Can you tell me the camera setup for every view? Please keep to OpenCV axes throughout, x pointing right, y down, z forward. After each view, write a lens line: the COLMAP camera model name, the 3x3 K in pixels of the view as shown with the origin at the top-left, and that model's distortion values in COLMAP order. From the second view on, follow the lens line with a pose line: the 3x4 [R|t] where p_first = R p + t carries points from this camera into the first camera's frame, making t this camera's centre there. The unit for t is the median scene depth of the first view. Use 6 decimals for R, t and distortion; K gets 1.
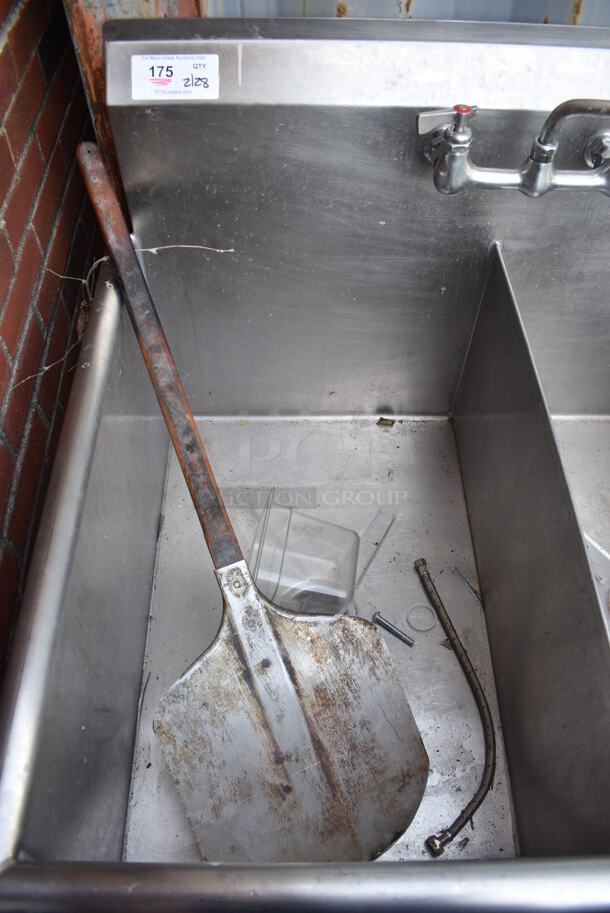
lens RADIAL K [[711.2, 0, 309.0], [0, 711.2, 456.7], [0, 0, 1]] dist [-0.092611, 0.016451]
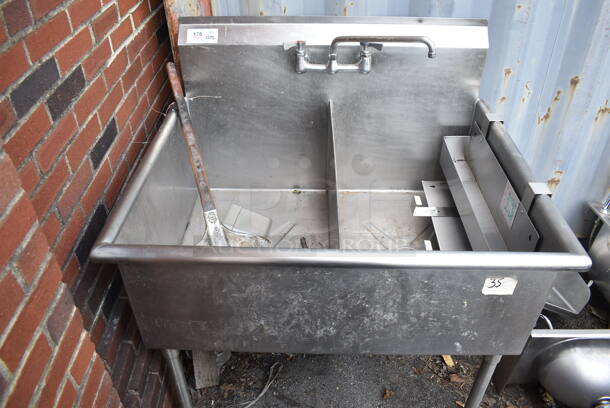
lens RADIAL K [[475.2, 0, 307.4], [0, 475.2, 199.1], [0, 0, 1]] dist [-0.092611, 0.016451]
pose [[0.999354, 0.007883, -0.035071, 0.274468], [-0.017916, 0.955065, -0.295854, 0.576054], [0.031163, 0.296291, 0.954589, -0.544488]]
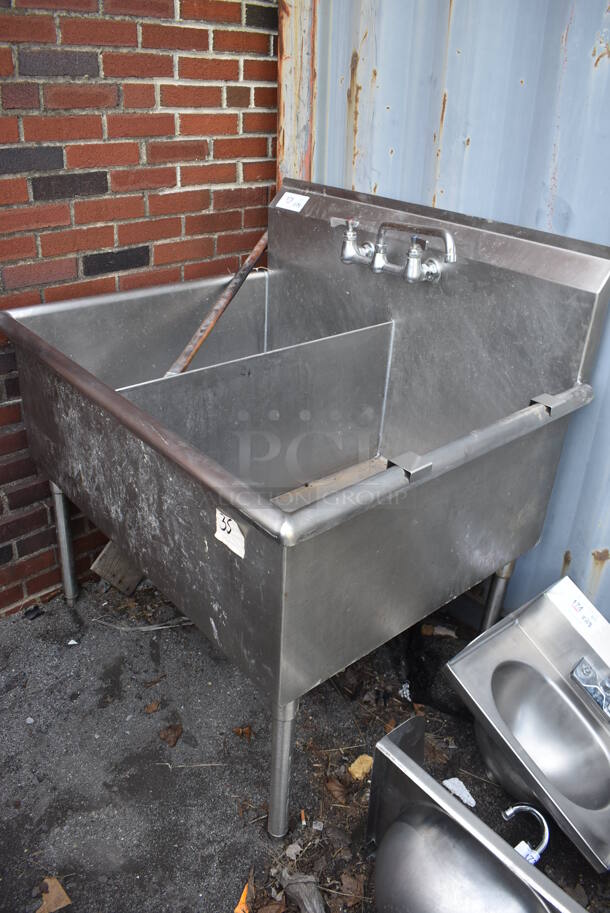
lens RADIAL K [[711.2, 0, 306.0], [0, 711.2, 457.4], [0, 0, 1]] dist [-0.092611, 0.016451]
pose [[0.644619, 0.380638, -0.663009, 1.584999], [-0.640943, 0.741800, -0.197293, 0.486013], [0.416723, 0.552130, 0.722145, -0.203777]]
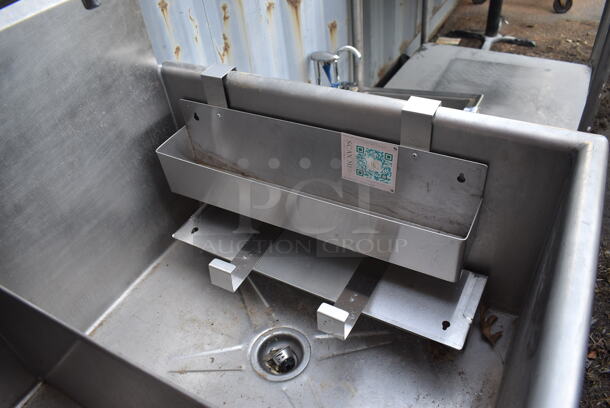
lens RADIAL K [[475.2, 0, 307.2], [0, 475.2, 202.7], [0, 0, 1]] dist [-0.092611, 0.016451]
pose [[0.487654, -0.615617, 0.619039, 0.195248], [0.758344, 0.650009, 0.049022, 0.053498], [-0.432560, 0.445539, 0.783828, 0.271432]]
